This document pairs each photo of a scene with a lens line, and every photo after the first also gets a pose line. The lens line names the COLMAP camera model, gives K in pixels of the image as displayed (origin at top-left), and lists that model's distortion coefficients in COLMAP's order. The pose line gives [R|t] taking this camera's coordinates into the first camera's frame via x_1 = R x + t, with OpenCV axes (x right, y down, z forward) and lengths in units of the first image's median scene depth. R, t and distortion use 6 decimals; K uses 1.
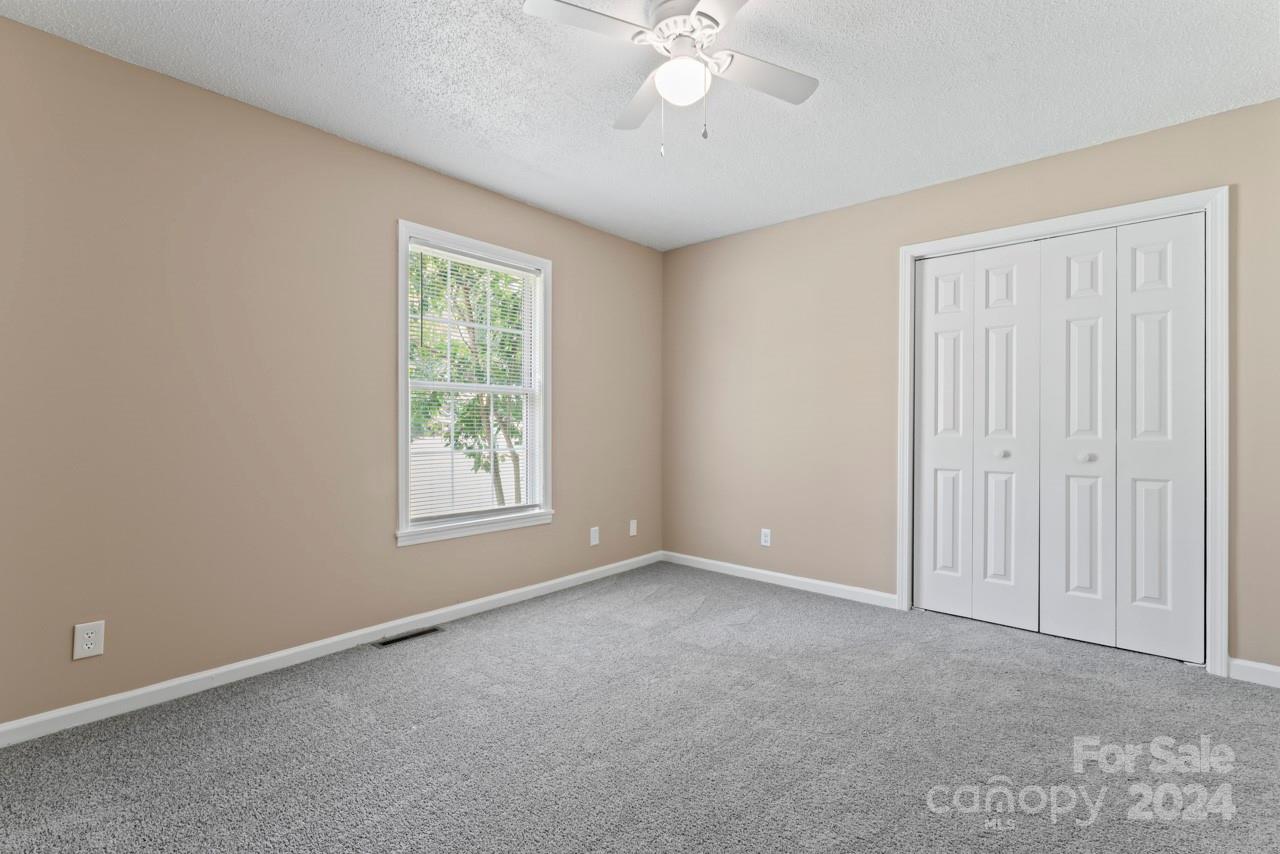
lens RADIAL K [[575.6, 0, 647.8], [0, 575.6, 423.0], [0, 0, 1]] dist [0.000784, -0.000687]
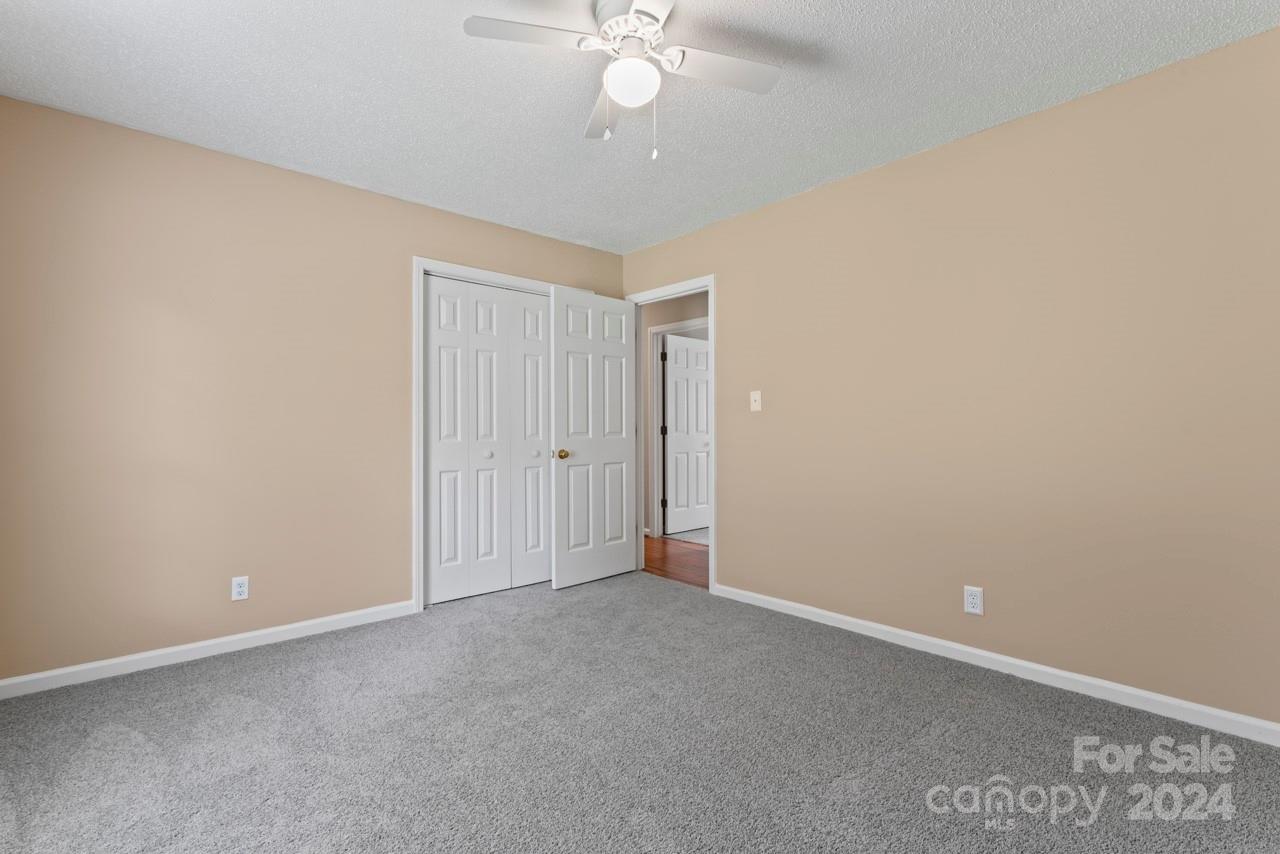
lens RADIAL K [[575.6, 0, 640.3], [0, 575.6, 433.6], [0, 0, 1]] dist [0.000784, -0.000687]
pose [[0.130676, -0.009022, 0.991384, -0.554974], [0.000980, 0.999959, 0.008970, -0.001567], [-0.991425, -0.000201, 0.130679, 0.510878]]
